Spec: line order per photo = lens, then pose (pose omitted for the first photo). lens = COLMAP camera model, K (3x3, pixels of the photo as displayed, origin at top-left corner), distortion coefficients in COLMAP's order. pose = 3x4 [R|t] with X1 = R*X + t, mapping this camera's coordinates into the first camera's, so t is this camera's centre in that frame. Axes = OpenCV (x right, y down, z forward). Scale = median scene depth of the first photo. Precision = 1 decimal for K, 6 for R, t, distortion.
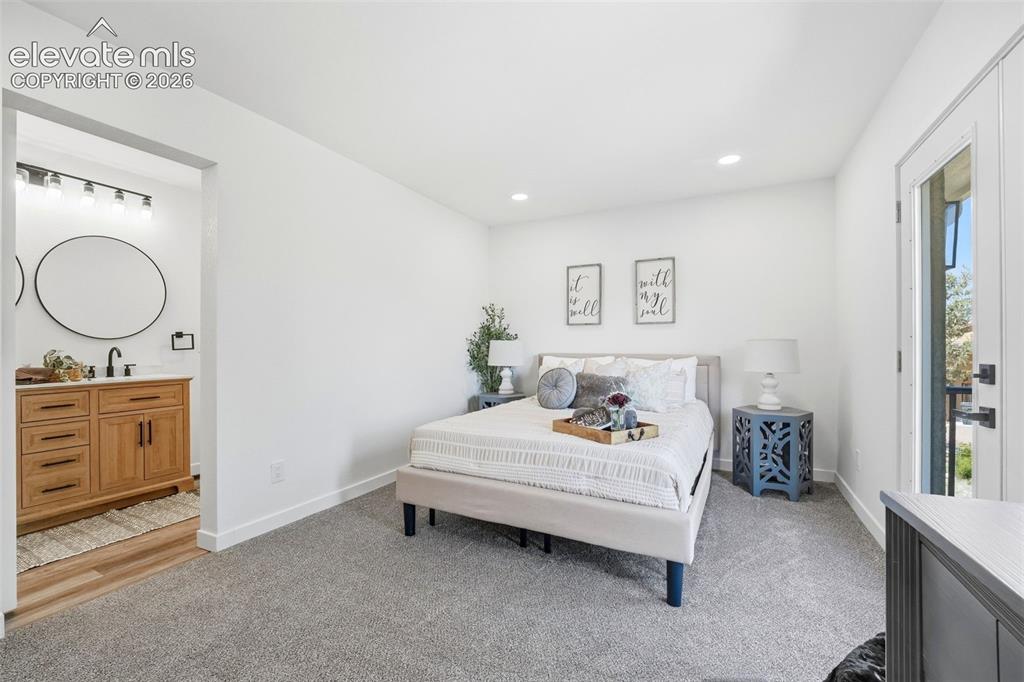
lens RADIAL K [[428.7, 0, 513.4], [0, 428.7, 345.2], [0, 0, 1]] dist [-0.000932, -0.009076]
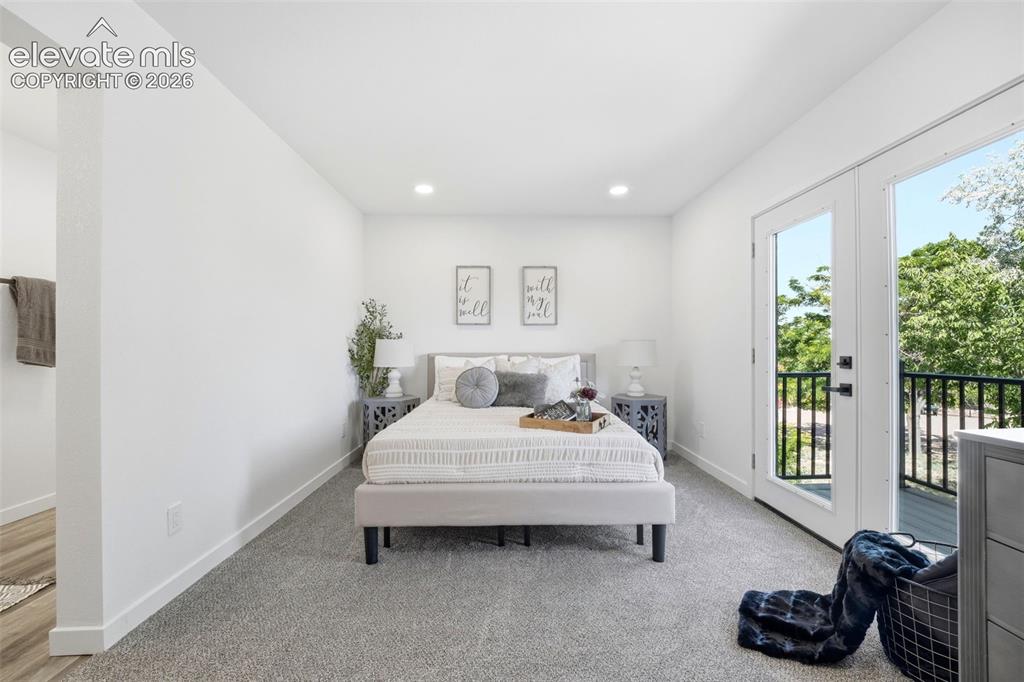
lens RADIAL K [[428.7, 0, 513.5], [0, 428.7, 345.9], [0, 0, 1]] dist [-0.000932, -0.009076]
pose [[0.881116, -0.000733, 0.472900, -0.328187], [0.000268, 0.999999, 0.001050, 0.002290], [-0.472900, -0.000799, 0.881116, 0.082513]]
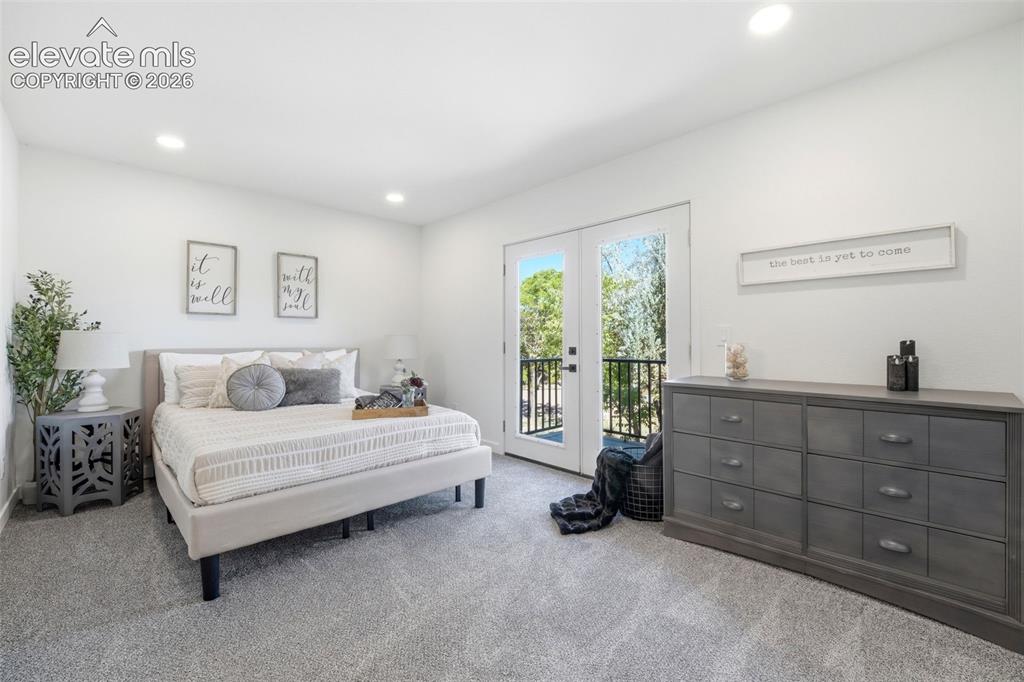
lens RADIAL K [[428.7, 0, 516.8], [0, 428.7, 339.8], [0, 0, 1]] dist [-0.000932, -0.009076]
pose [[0.316719, 0.002695, 0.948516, -0.625894], [-0.002649, 0.999995, -0.001956, 0.003711], [-0.948516, -0.001893, 0.316724, 0.232348]]
